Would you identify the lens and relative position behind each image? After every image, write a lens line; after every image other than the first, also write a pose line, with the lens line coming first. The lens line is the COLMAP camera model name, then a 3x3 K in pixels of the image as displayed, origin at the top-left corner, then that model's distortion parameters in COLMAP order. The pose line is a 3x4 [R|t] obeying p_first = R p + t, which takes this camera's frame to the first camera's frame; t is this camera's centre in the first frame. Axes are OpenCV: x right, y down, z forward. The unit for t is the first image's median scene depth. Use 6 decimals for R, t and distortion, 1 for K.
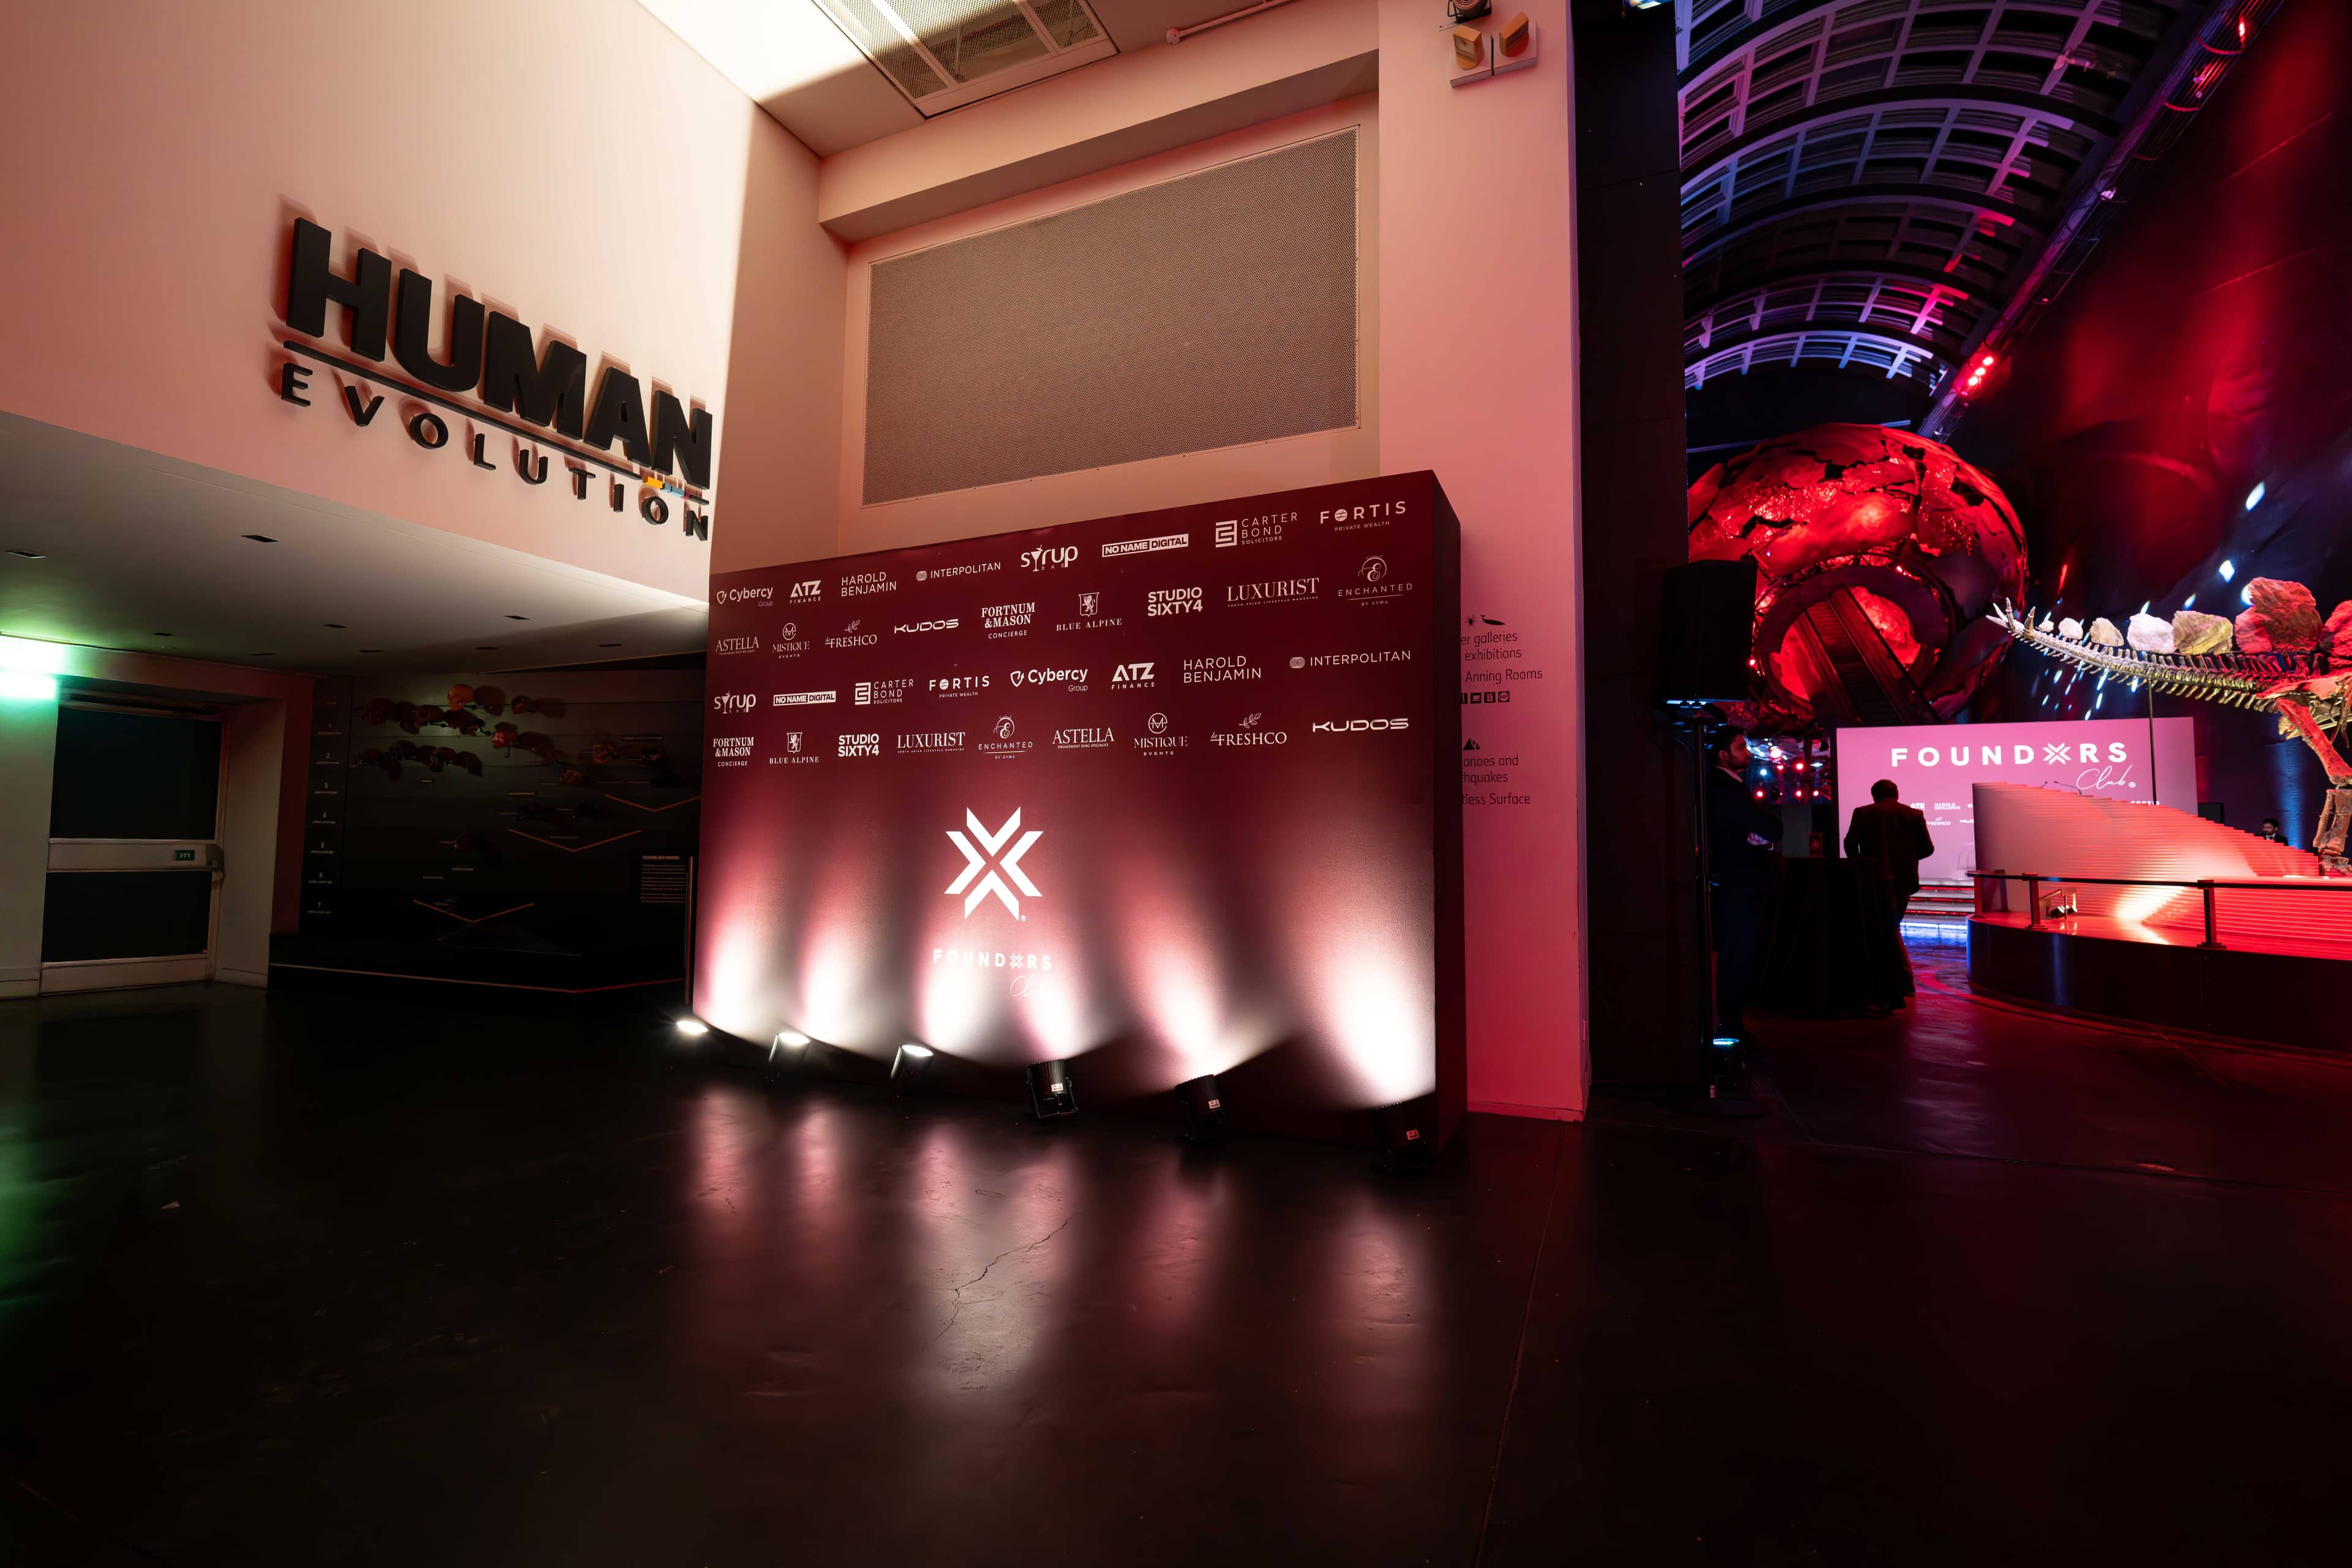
lens RADIAL K [[1026.6, 0, 1181.5], [0, 1026.6, 775.0], [0, 0, 1]] dist [-0.001406, -0.000360]
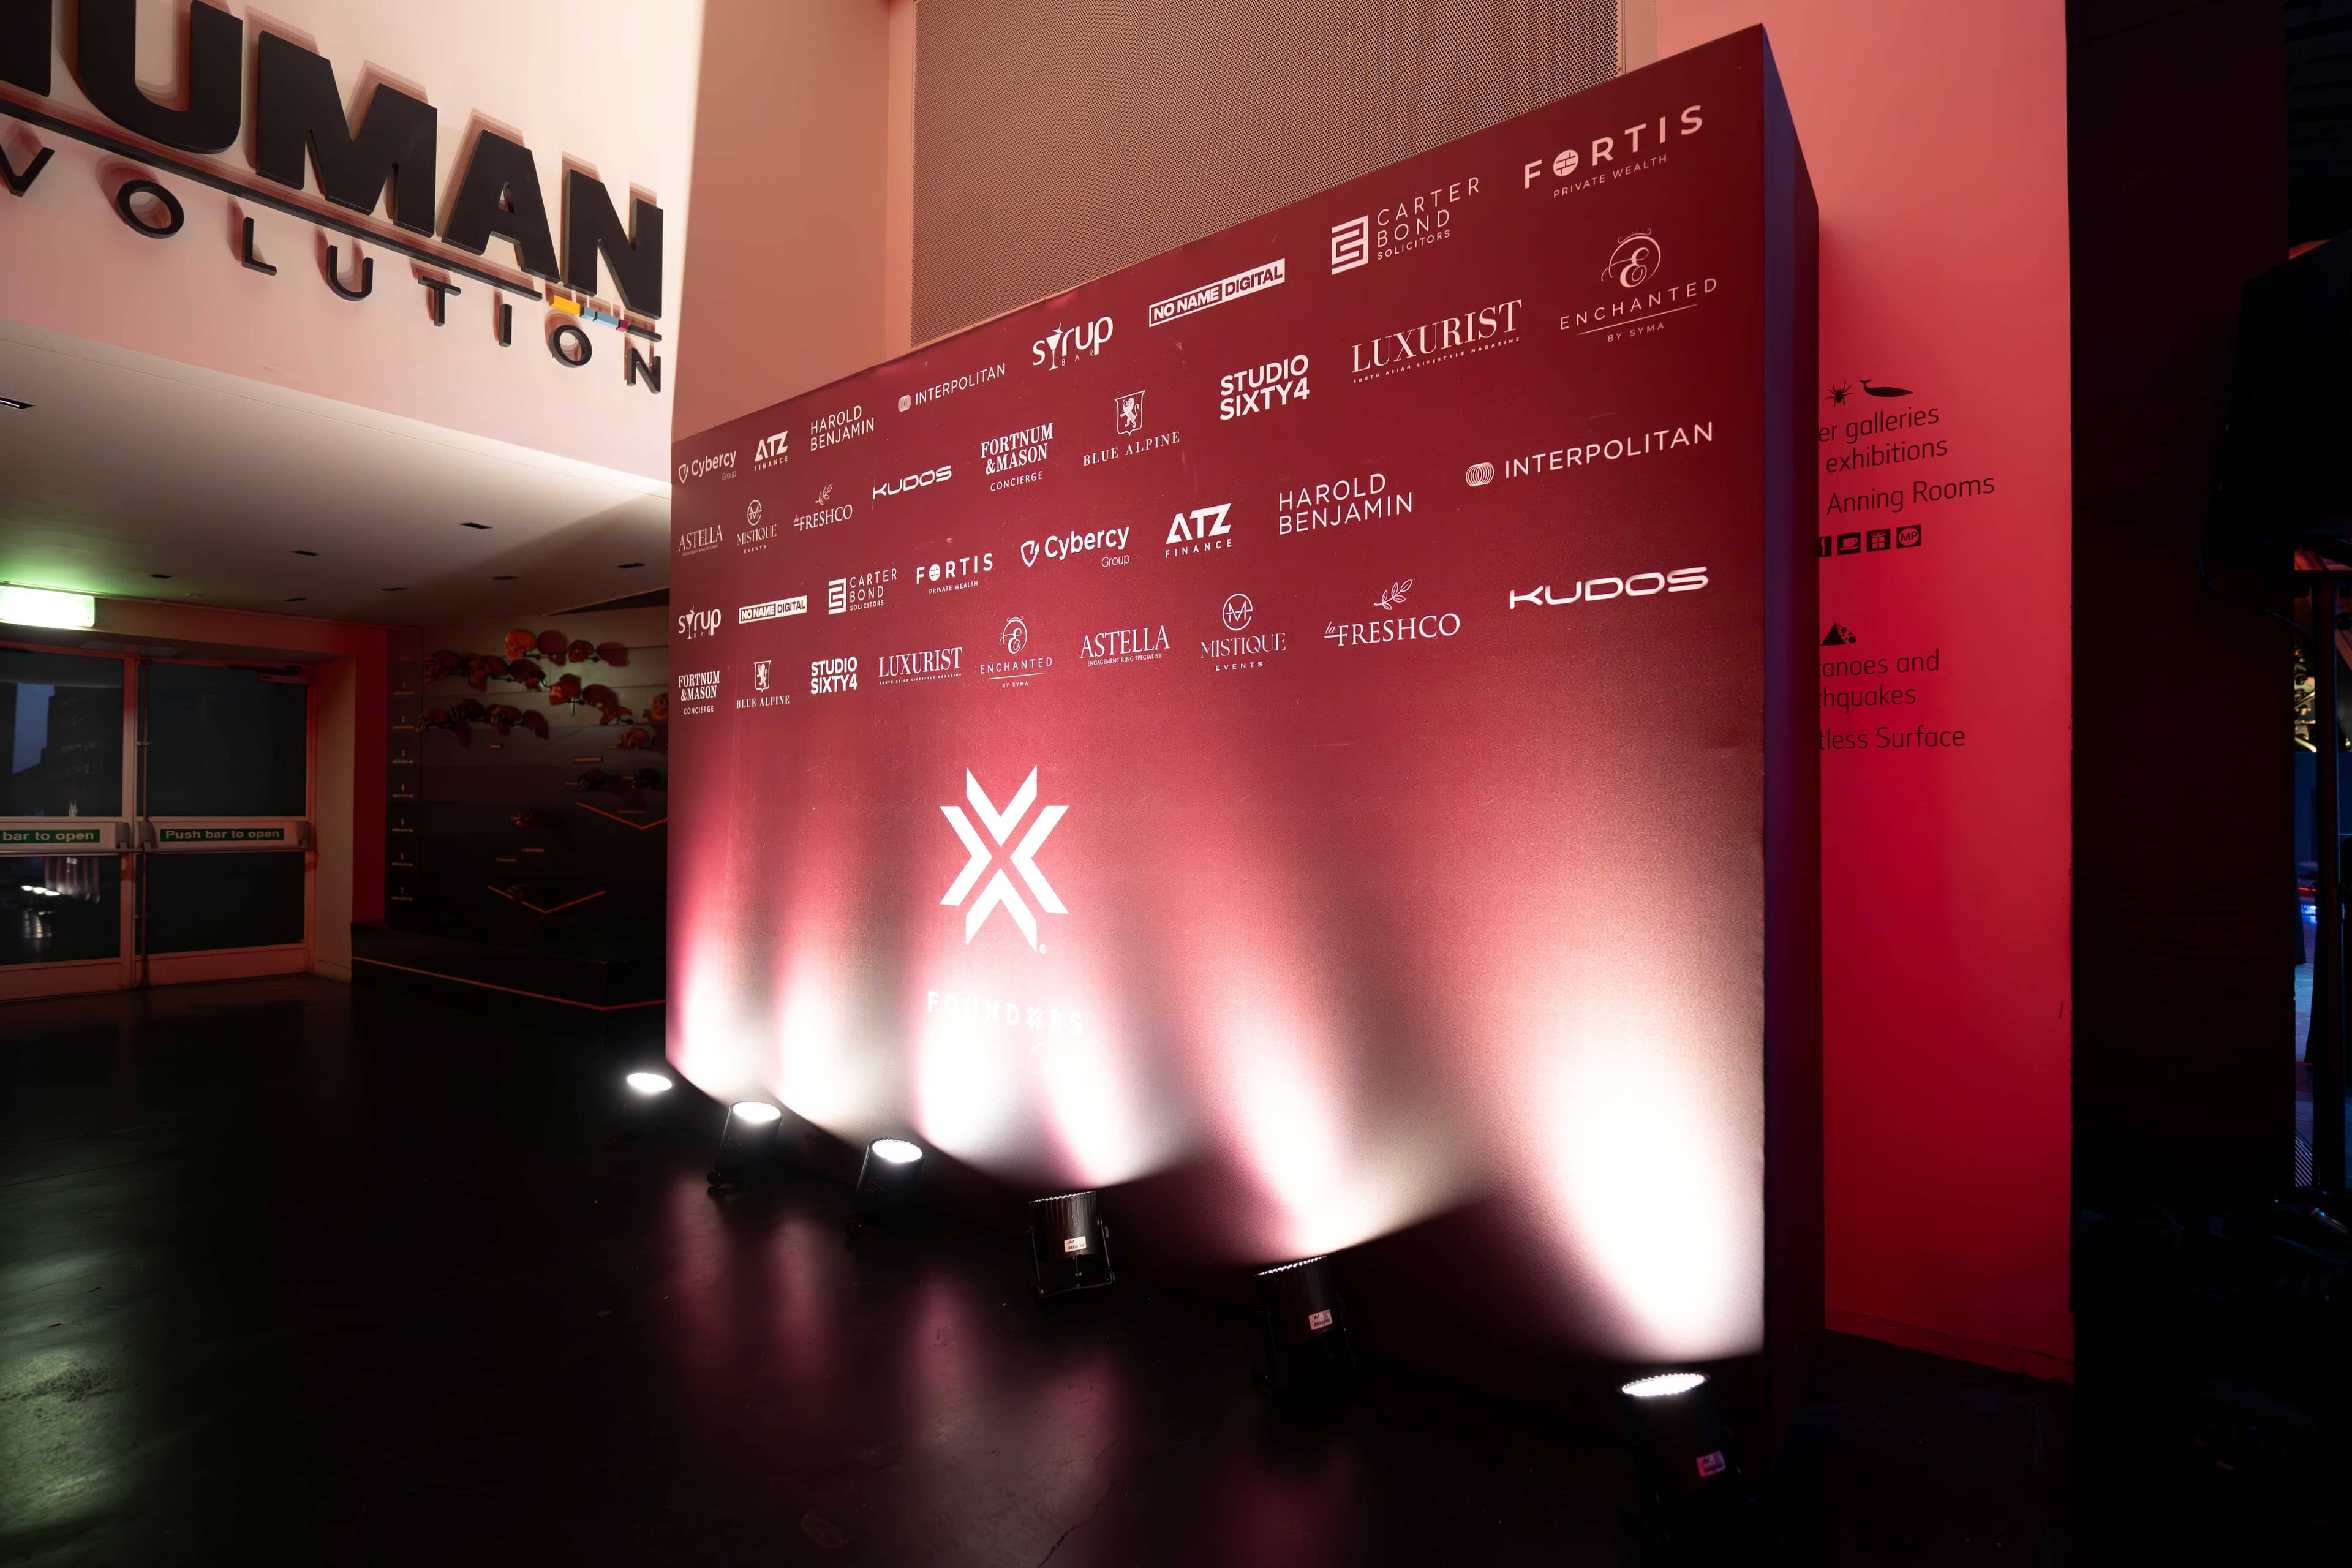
lens RADIAL K [[1082.1, 0, 1281.1], [0, 1082.1, 793.9], [0, 0, 1]] dist [-0.003993, -0.000690]
pose [[0.985189, -0.008633, -0.171254, 0.087114], [0.018006, 0.998419, 0.053255, 0.015087], [0.170524, -0.055549, 0.983786, 0.366713]]
